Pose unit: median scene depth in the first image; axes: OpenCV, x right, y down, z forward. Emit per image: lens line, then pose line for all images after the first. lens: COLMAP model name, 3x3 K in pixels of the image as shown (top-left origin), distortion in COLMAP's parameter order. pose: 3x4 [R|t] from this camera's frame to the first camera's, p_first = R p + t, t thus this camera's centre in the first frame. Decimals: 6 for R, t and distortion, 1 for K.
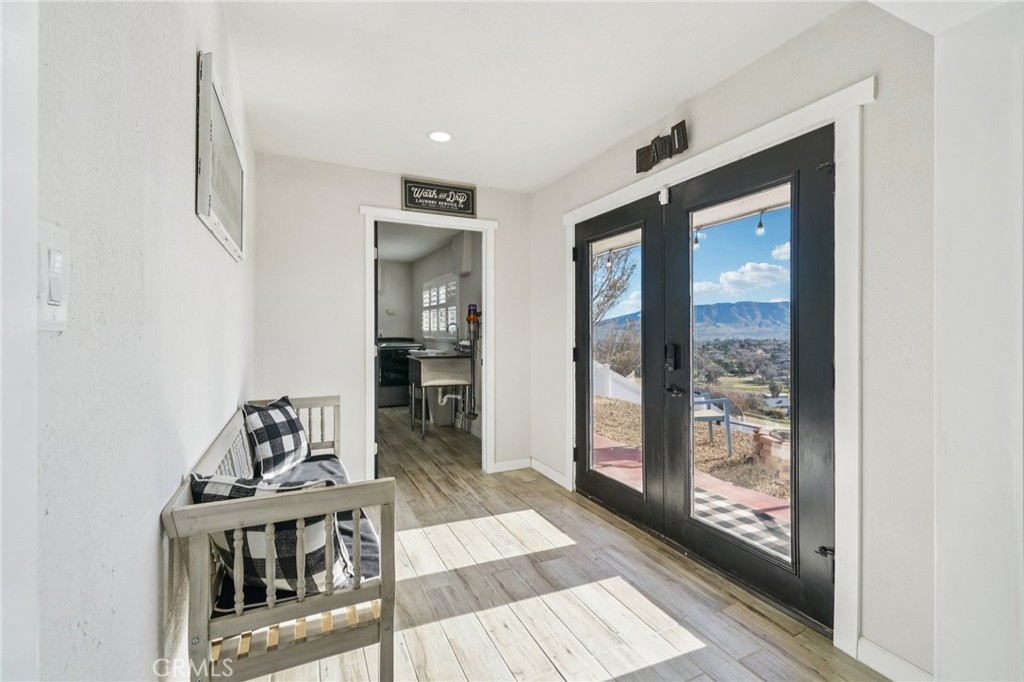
lens RADIAL K [[450.6, 0, 512.8], [0, 450.6, 338.3], [0, 0, 1]] dist [0.002250, 0.000484]
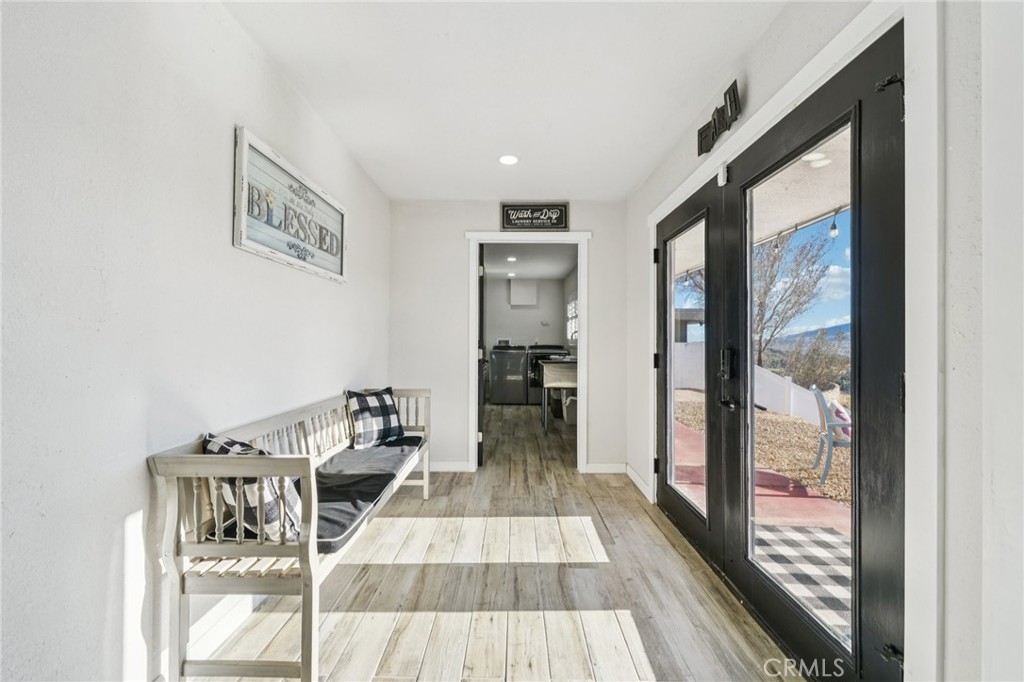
lens RADIAL K [[395.7, 0, 511.7], [0, 395.7, 344.9], [0, 0, 1]] dist [-0.001871, 0.000532]
pose [[0.898586, 0.005544, -0.438762, 0.252593], [-0.009206, 0.999938, -0.006220, 0.011380], [0.438701, 0.009629, 0.898582, 0.124549]]
